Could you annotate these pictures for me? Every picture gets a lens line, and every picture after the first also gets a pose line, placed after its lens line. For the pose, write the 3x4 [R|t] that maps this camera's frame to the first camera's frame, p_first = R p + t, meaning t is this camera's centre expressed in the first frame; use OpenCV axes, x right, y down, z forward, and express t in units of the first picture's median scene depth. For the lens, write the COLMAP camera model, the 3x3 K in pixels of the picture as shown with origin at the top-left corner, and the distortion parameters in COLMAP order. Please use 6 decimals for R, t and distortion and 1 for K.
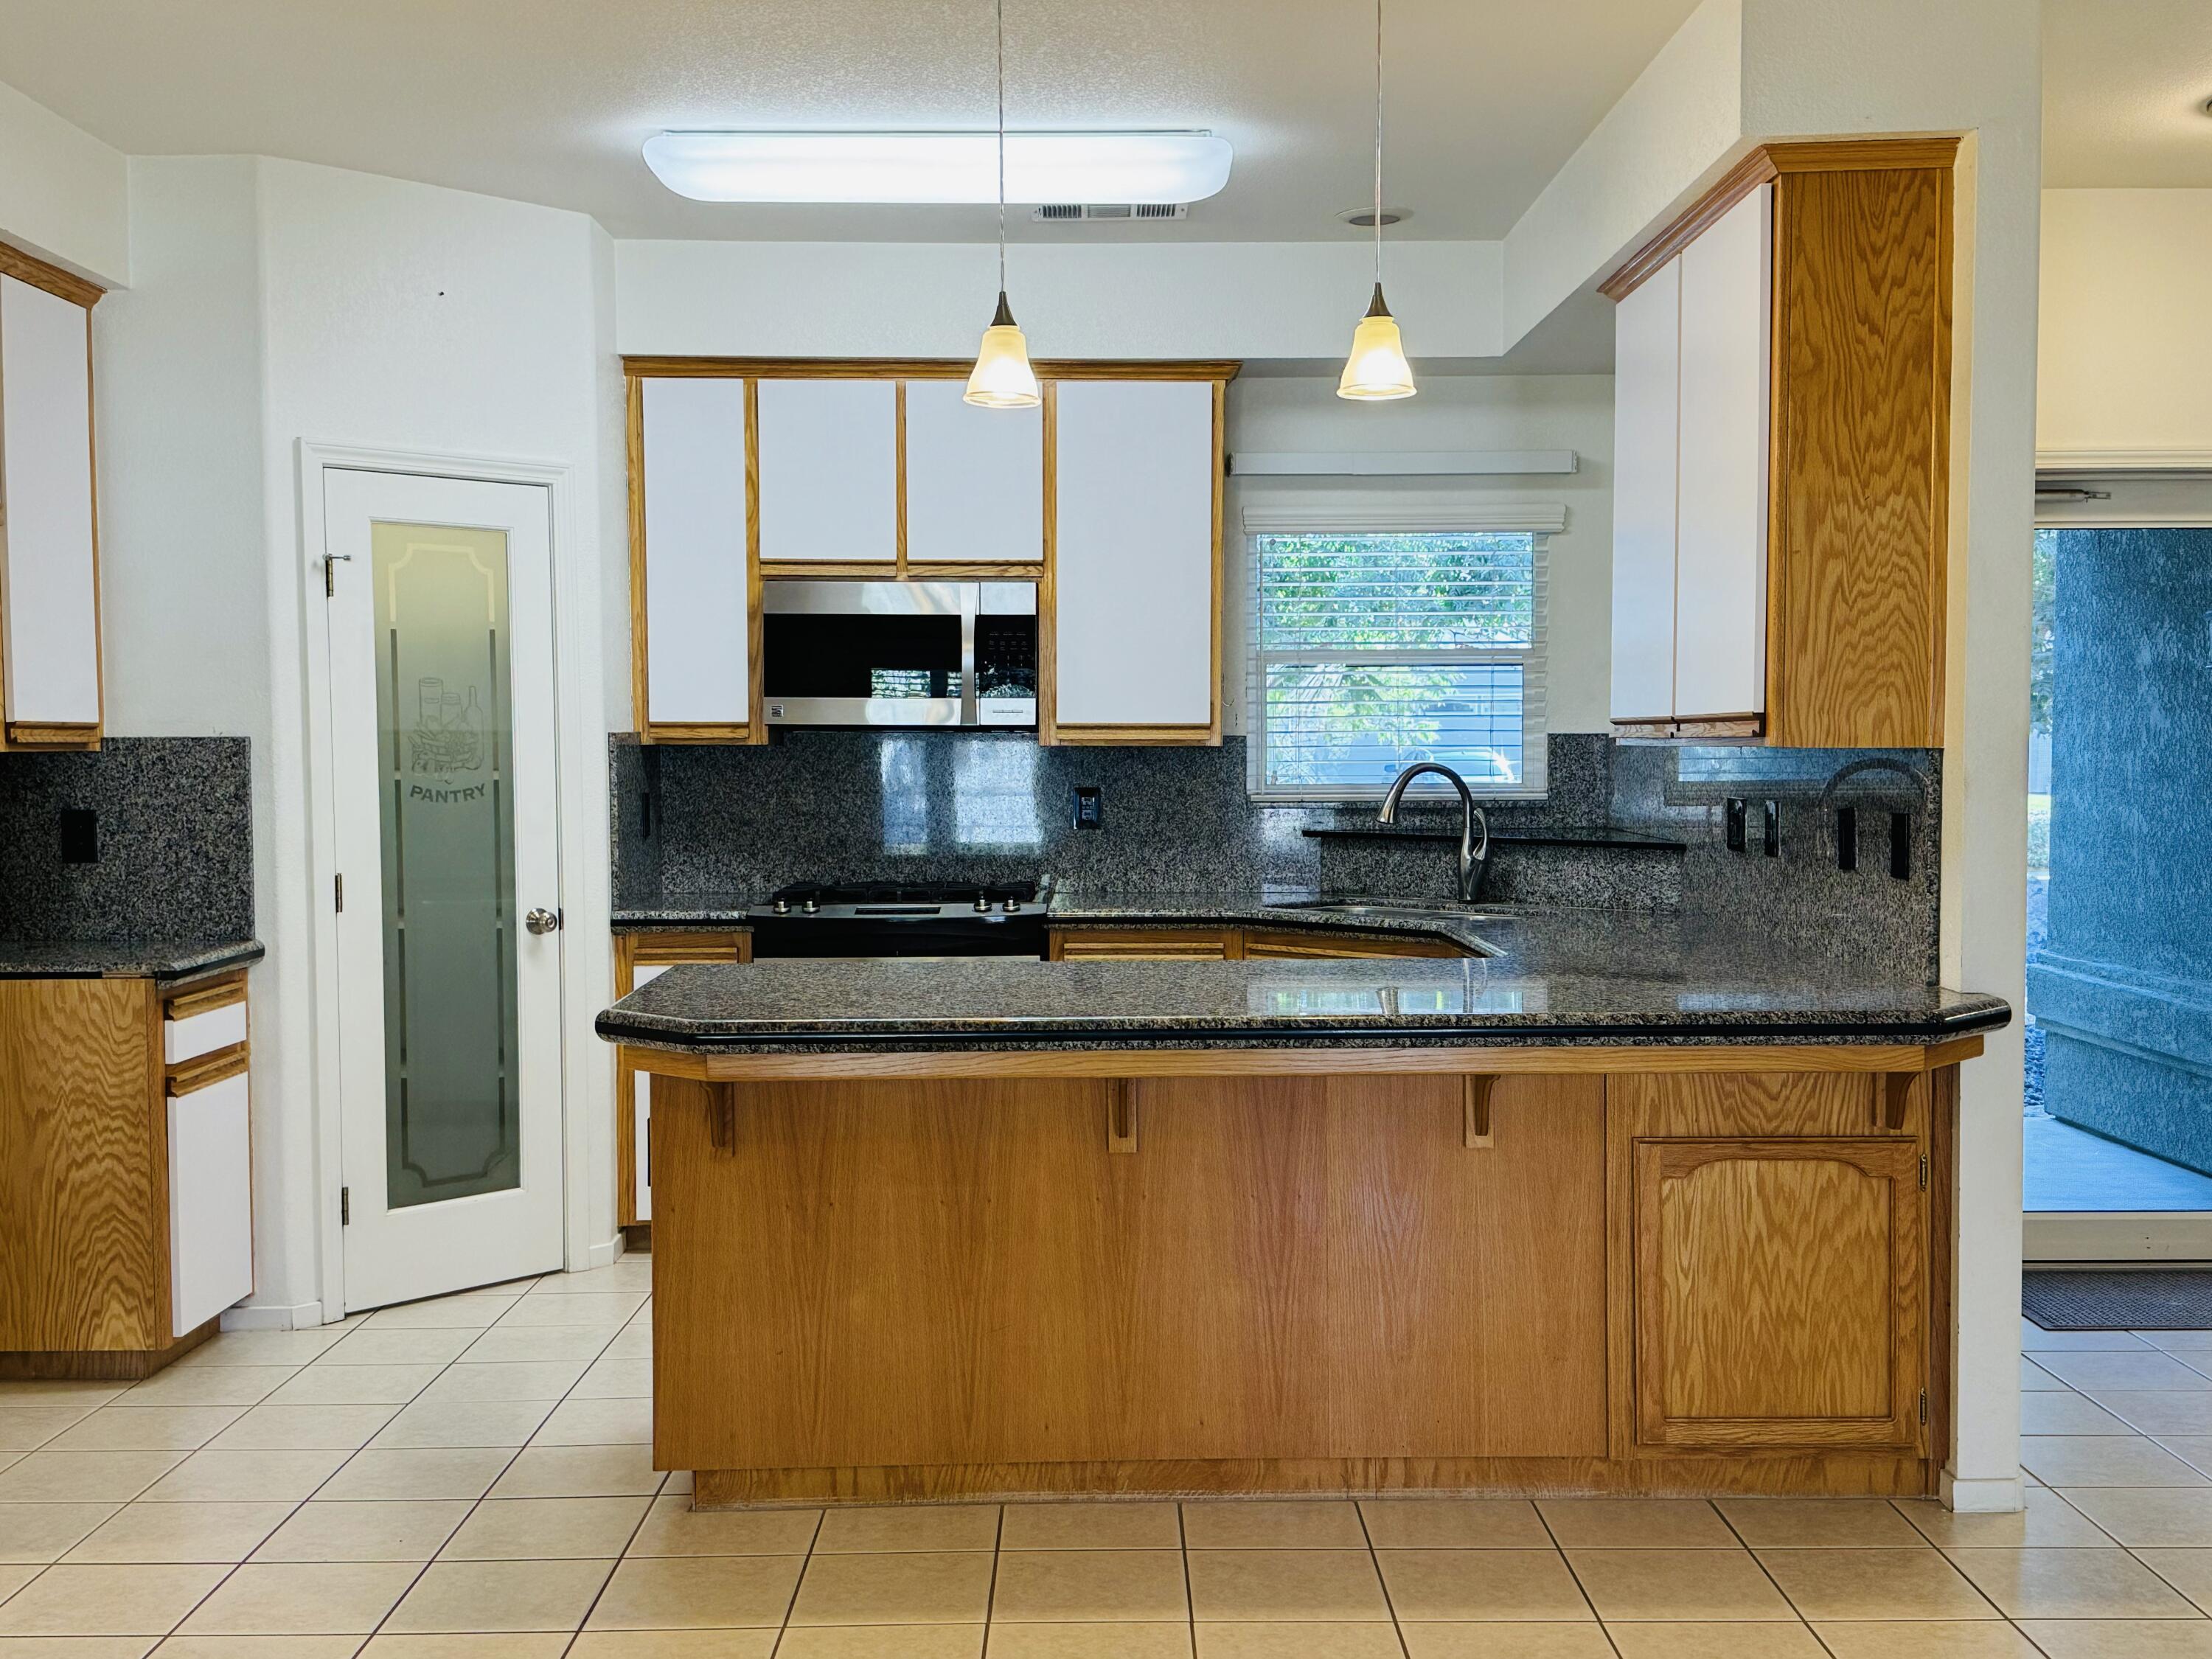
lens RADIAL K [[2361.2, 0, 1106.0], [0, 2361.2, 816.4], [0, 0, 1]] dist [0.120607, -0.001961]
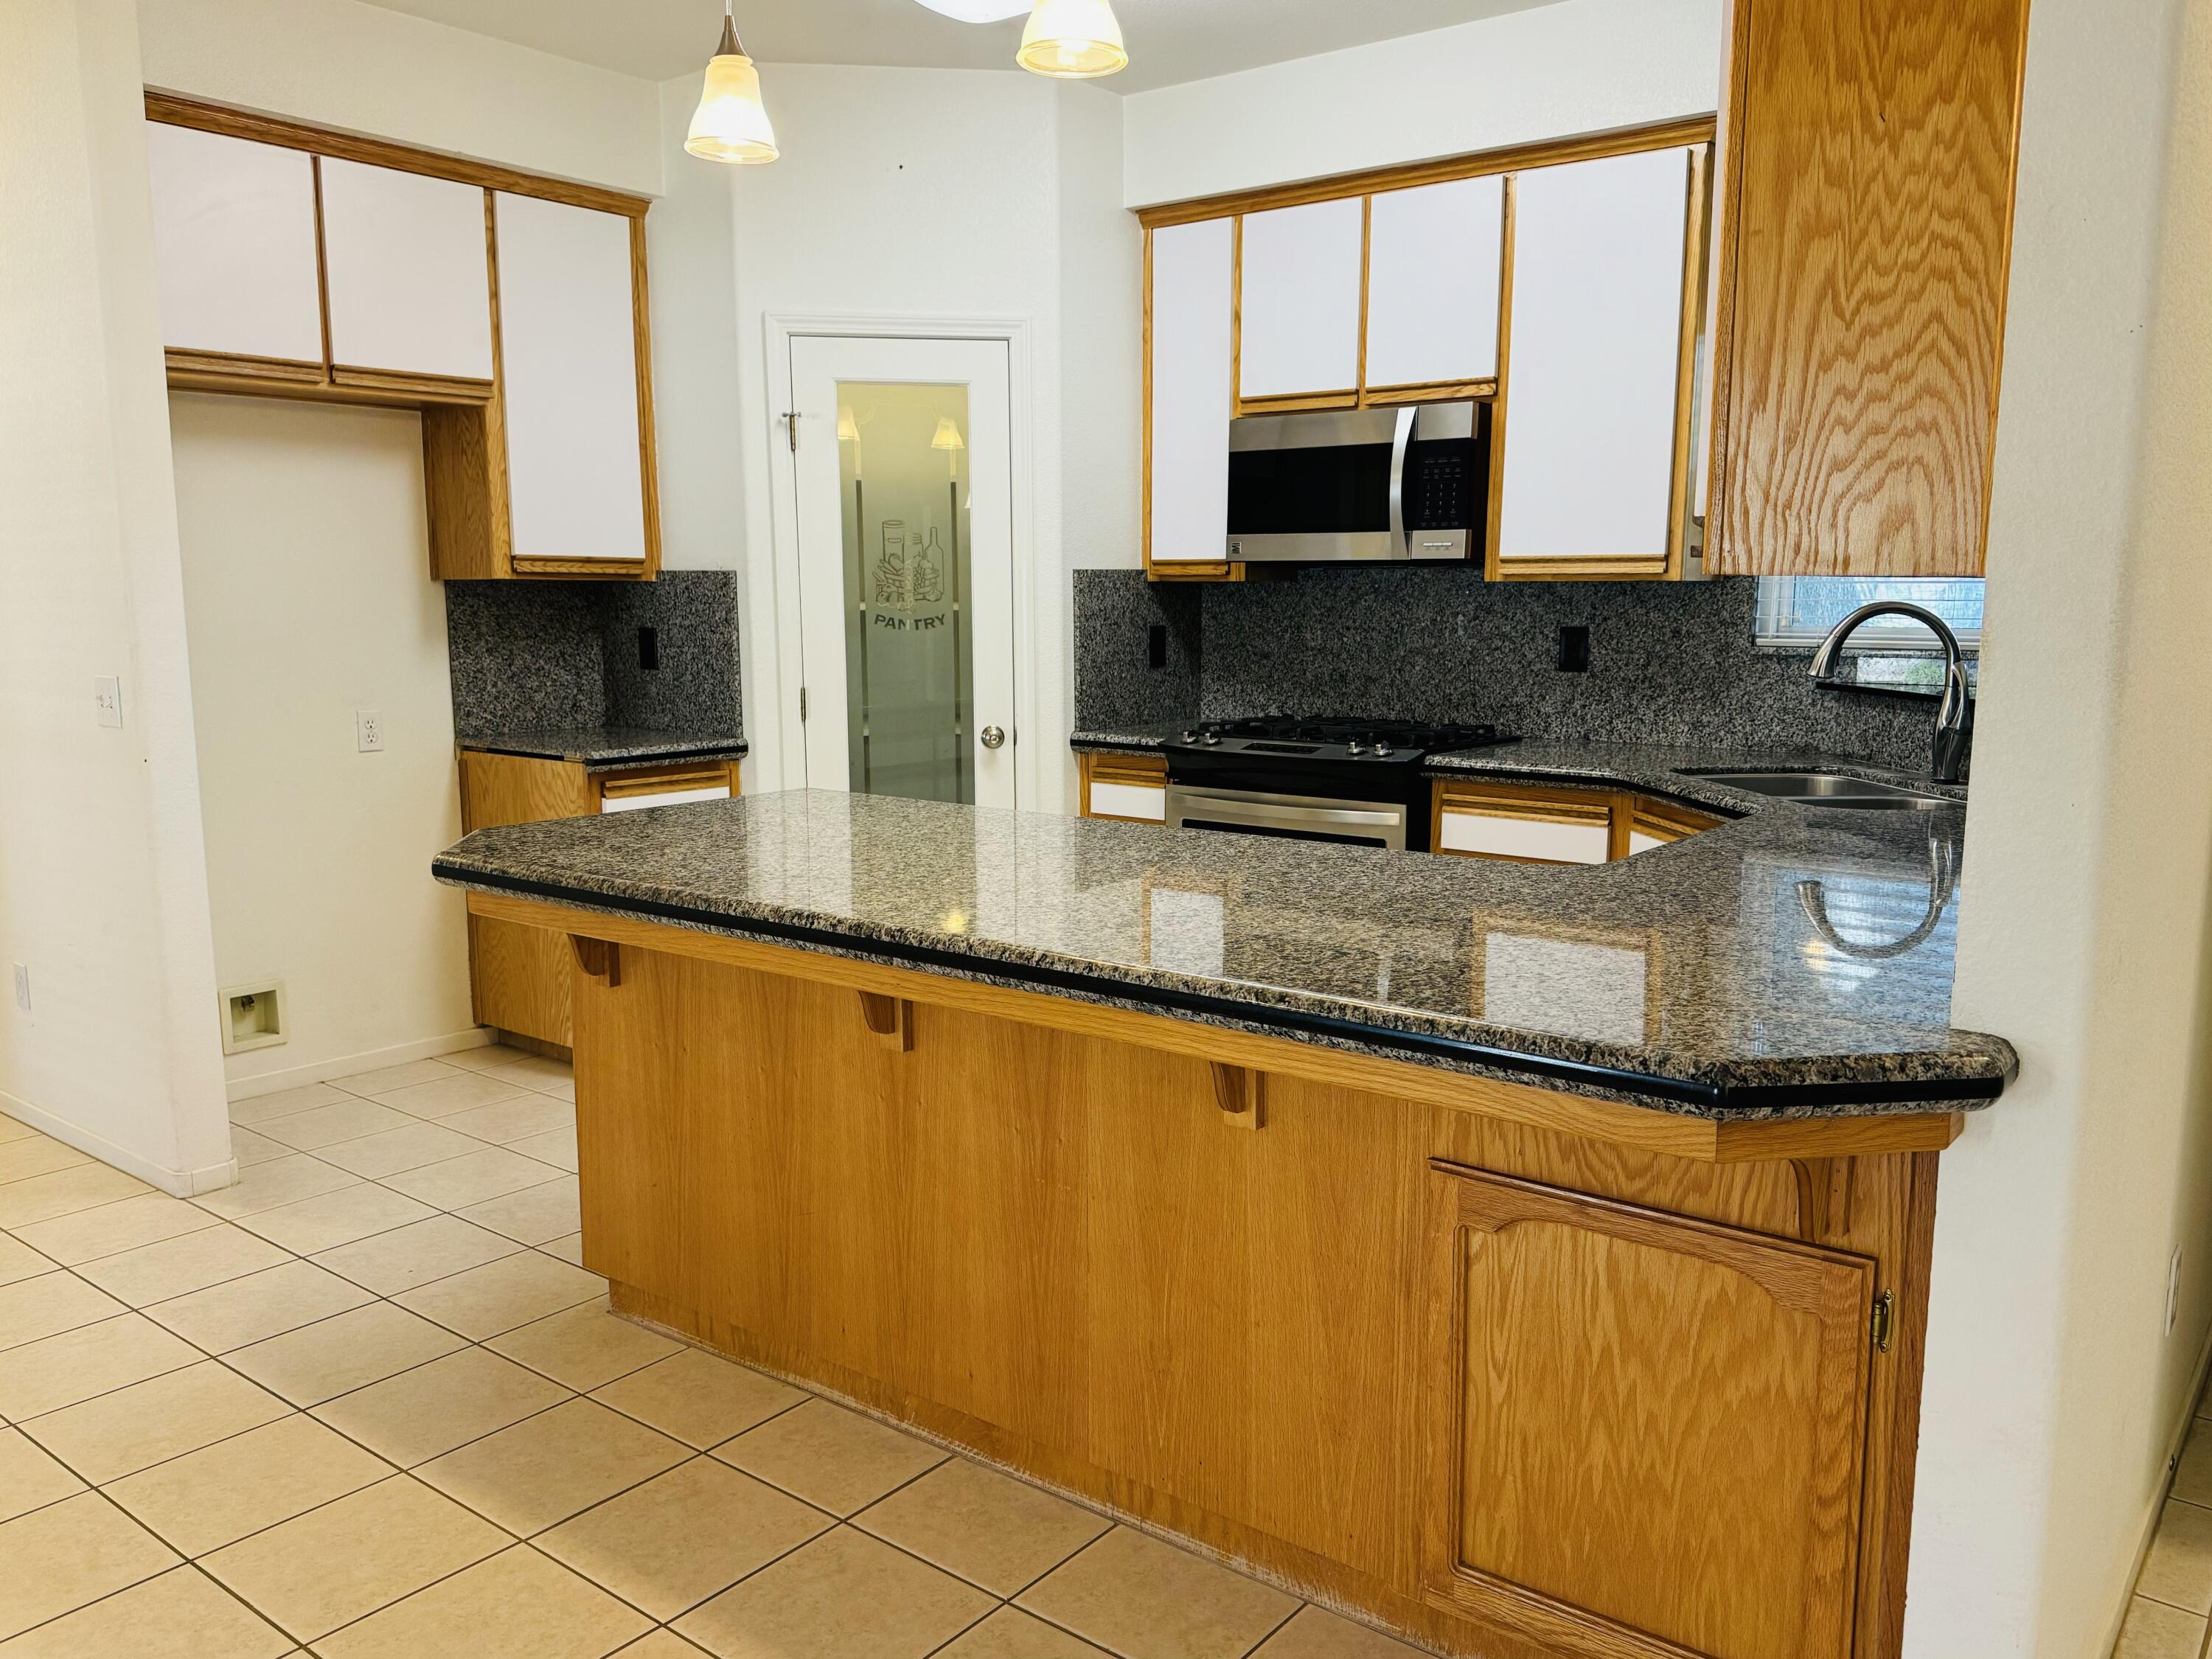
lens RADIAL K [[1689.8, 0, 1106.0], [0, 1689.8, 829.5], [0, 0, 1]] dist [0.166881, -0.283304]
pose [[0.778452, 0.094131, -0.620606, 0.438854], [-0.025517, 0.992620, 0.118550, -0.013235], [0.627186, -0.076449, 0.775109, 0.566573]]
